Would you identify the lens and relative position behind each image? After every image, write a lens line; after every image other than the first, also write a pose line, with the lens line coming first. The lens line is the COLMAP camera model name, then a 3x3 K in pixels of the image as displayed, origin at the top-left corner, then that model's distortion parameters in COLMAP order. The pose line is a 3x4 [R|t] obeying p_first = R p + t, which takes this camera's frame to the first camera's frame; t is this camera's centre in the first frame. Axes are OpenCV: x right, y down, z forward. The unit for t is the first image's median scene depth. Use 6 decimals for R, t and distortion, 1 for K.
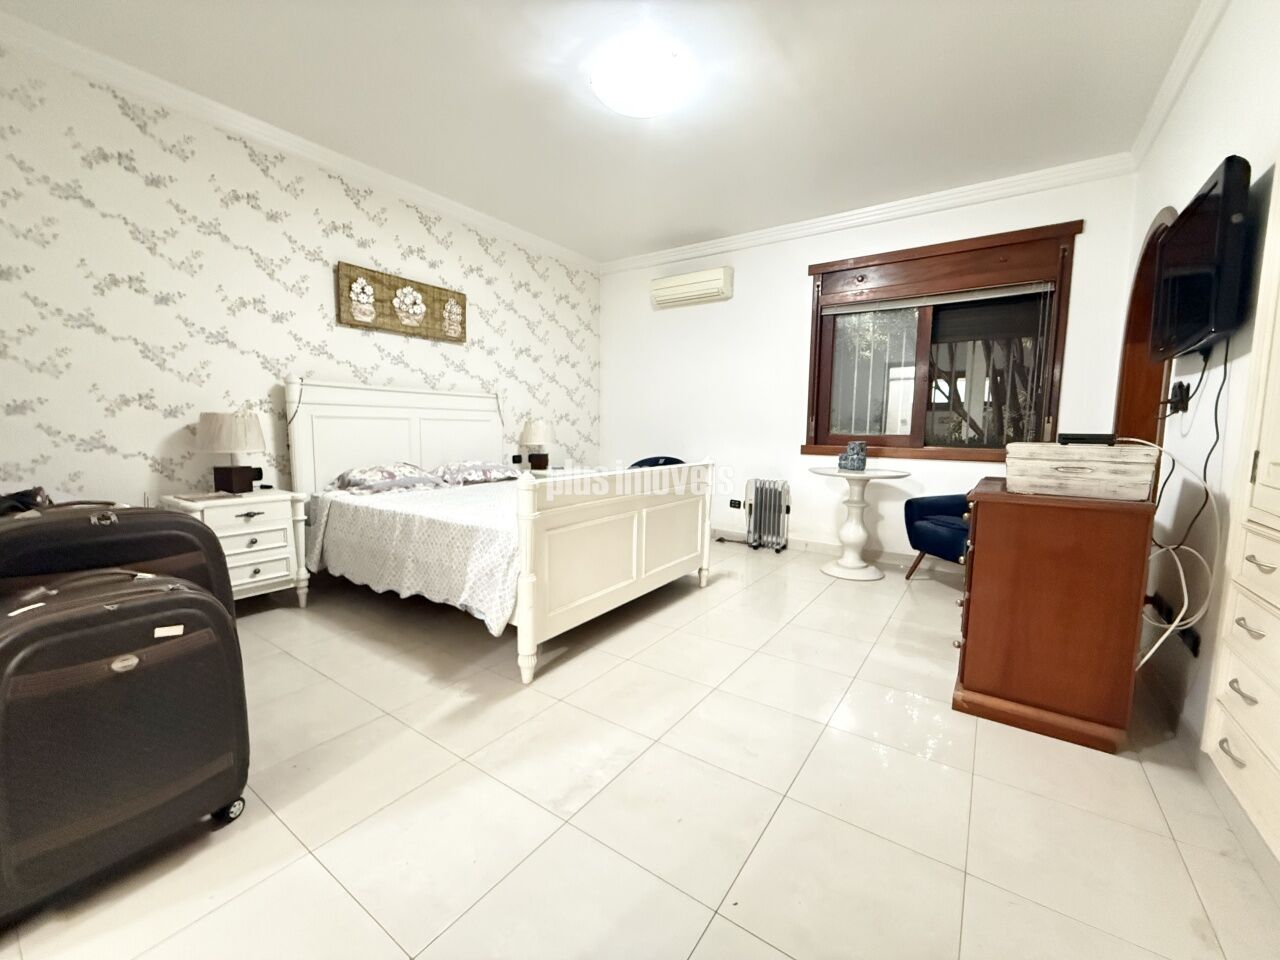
lens RADIAL K [[513.8, 0, 640.0], [0, 513.8, 480.0], [0, 0, 1]] dist [-0.000605, -0.000069]
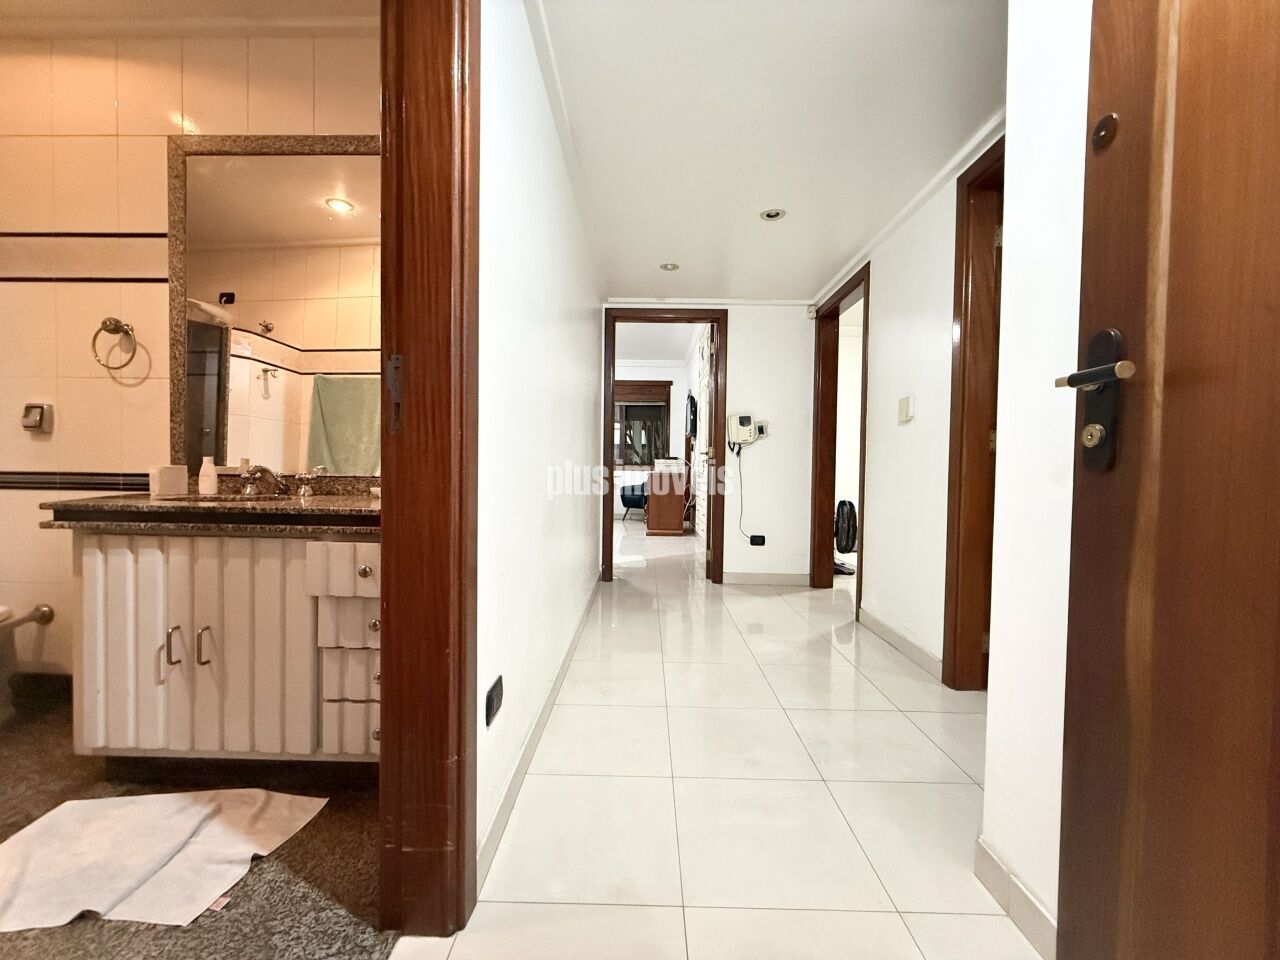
lens RADIAL K [[513.8, 0, 640.0], [0, 513.8, 480.0], [0, 0, 1]] dist [-0.000605, -0.000069]
pose [[0.827435, -0.024184, 0.561040, -0.723421], [0.054748, 0.997787, -0.037734, 0.097225], [-0.558886, 0.061938, 0.826928, -0.992652]]
